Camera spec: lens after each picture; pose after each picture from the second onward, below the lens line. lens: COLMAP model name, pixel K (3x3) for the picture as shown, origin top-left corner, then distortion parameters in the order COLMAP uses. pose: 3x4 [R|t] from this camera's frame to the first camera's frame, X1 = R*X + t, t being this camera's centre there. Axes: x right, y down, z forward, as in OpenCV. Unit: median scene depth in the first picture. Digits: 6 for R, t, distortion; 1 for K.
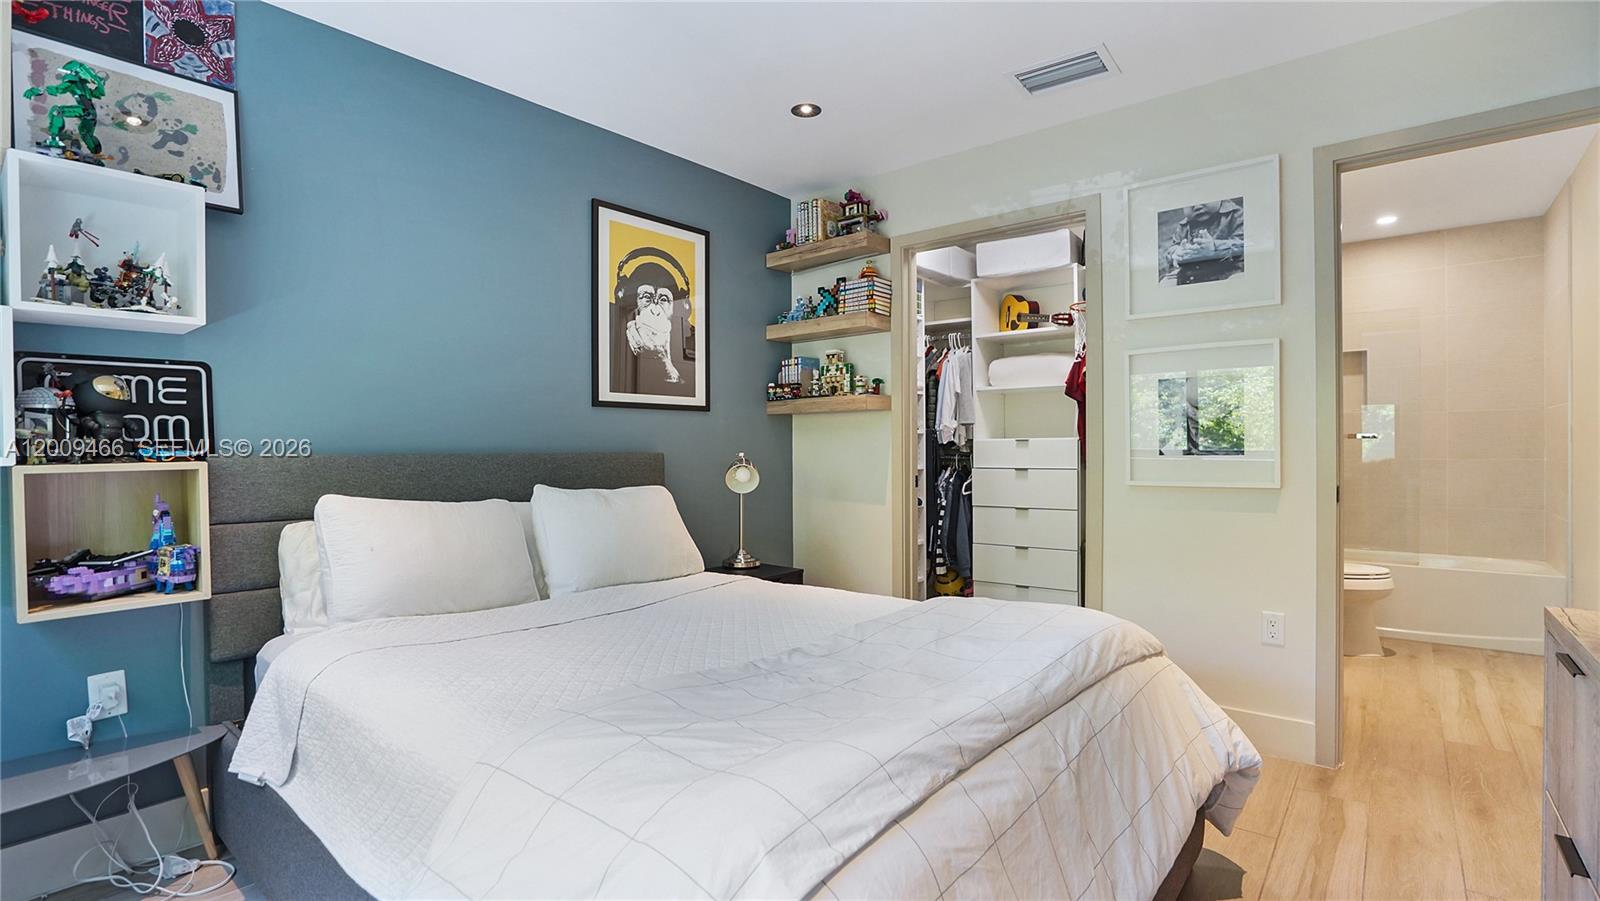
lens RADIAL K [[765.6, 0, 789.2], [0, 765.6, 454.1], [0, 0, 1]] dist [-0.034848, 0.000773]
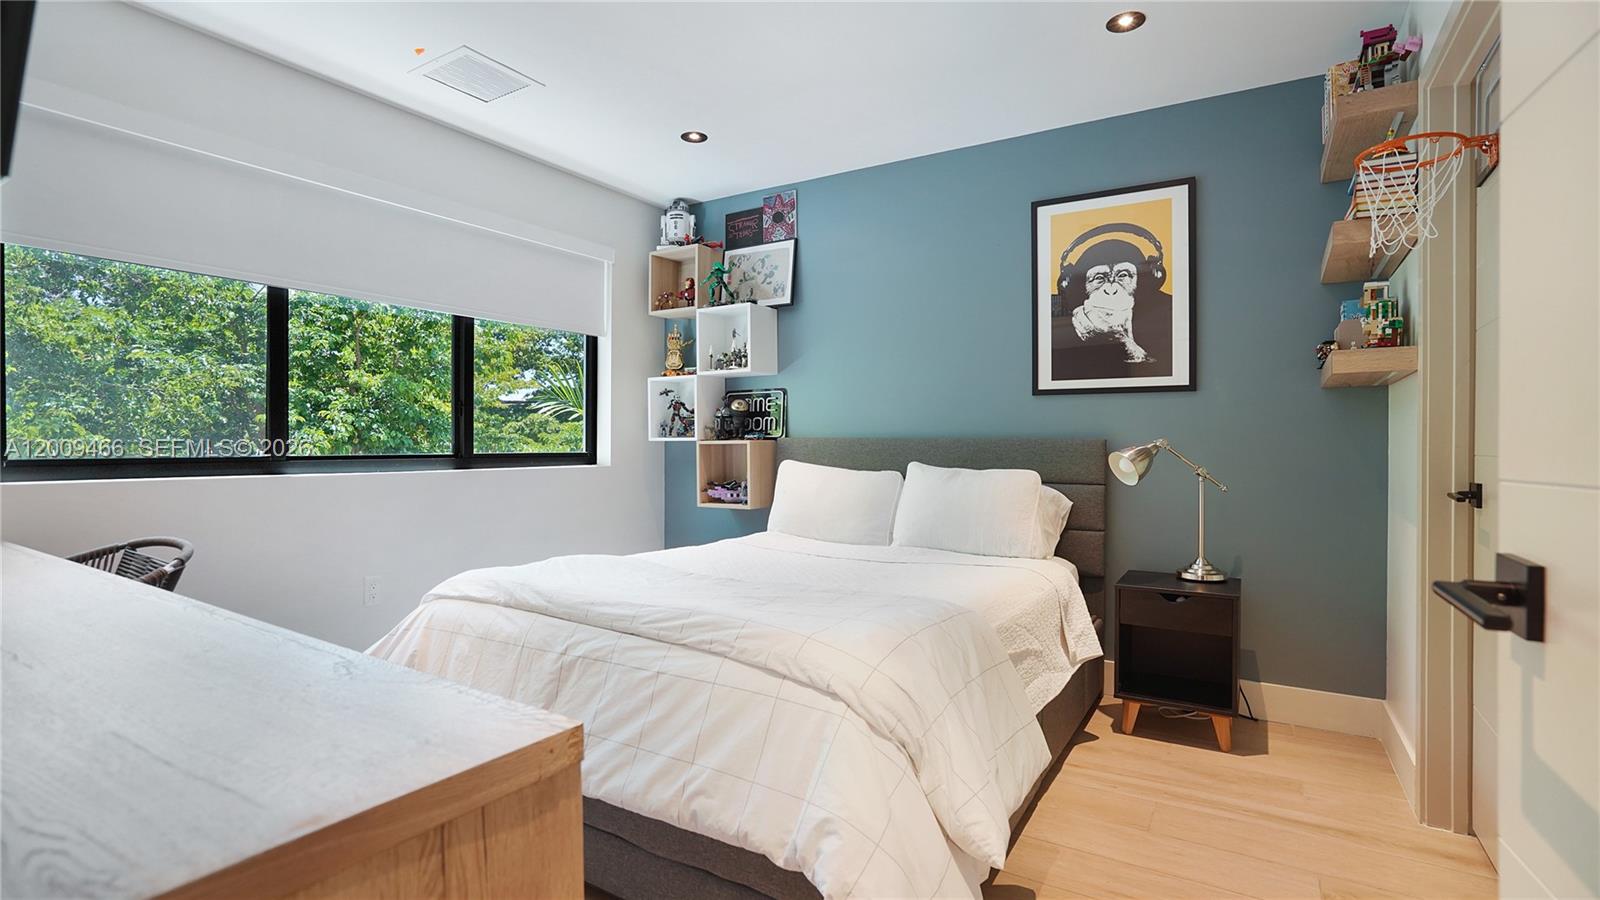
lens RADIAL K [[765.6, 0, 789.2], [0, 765.6, 453.6], [0, 0, 1]] dist [-0.034848, 0.000773]
pose [[0.117226, 0.021243, -0.992878, 0.753607], [-0.013401, 0.999714, 0.019807, 0.002686], [0.993015, 0.010984, 0.117477, 0.517891]]
